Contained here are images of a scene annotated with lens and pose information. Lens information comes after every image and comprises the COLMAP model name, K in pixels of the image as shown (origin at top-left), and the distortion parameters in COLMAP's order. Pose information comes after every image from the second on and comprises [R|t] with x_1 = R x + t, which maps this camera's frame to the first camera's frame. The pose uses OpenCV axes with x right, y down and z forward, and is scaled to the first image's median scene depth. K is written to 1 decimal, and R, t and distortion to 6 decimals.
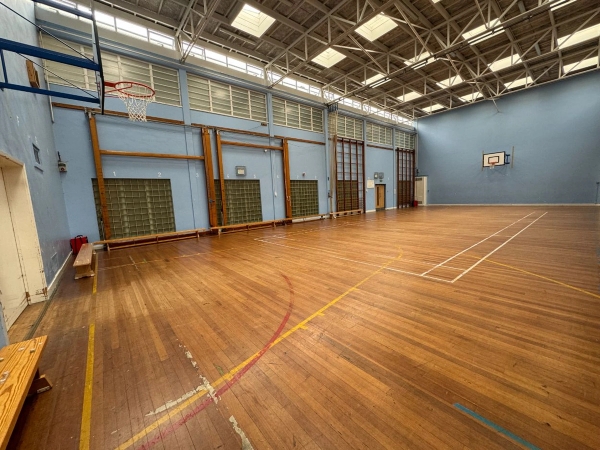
lens RADIAL K [[239.4, 0, 299.8], [0, 239.4, 224.1], [0, 0, 1]] dist [-0.001238, -0.000743]
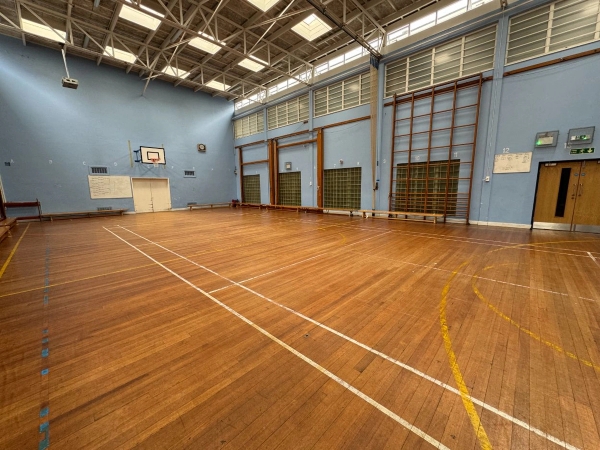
lens RADIAL K [[239.4, 0, 302.4], [0, 239.4, 225.4], [0, 0, 1]] dist [-0.001238, -0.000743]
pose [[0.117719, 0.200718, -0.972550, 0.966675], [-0.107536, 0.976177, 0.188451, -0.136259], [0.987207, 0.082400, 0.136499, 0.794514]]
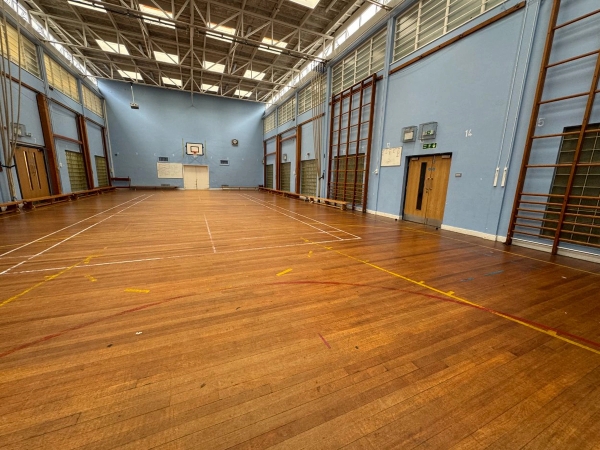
lens RADIAL K [[239.4, 0, 301.1], [0, 239.4, 224.5], [0, 0, 1]] dist [-0.001238, -0.000743]
pose [[-0.273499, 0.224098, -0.935403, 1.119044], [-0.126861, 0.955582, 0.266025, -0.200396], [0.953470, 0.191424, -0.232921, 1.341102]]
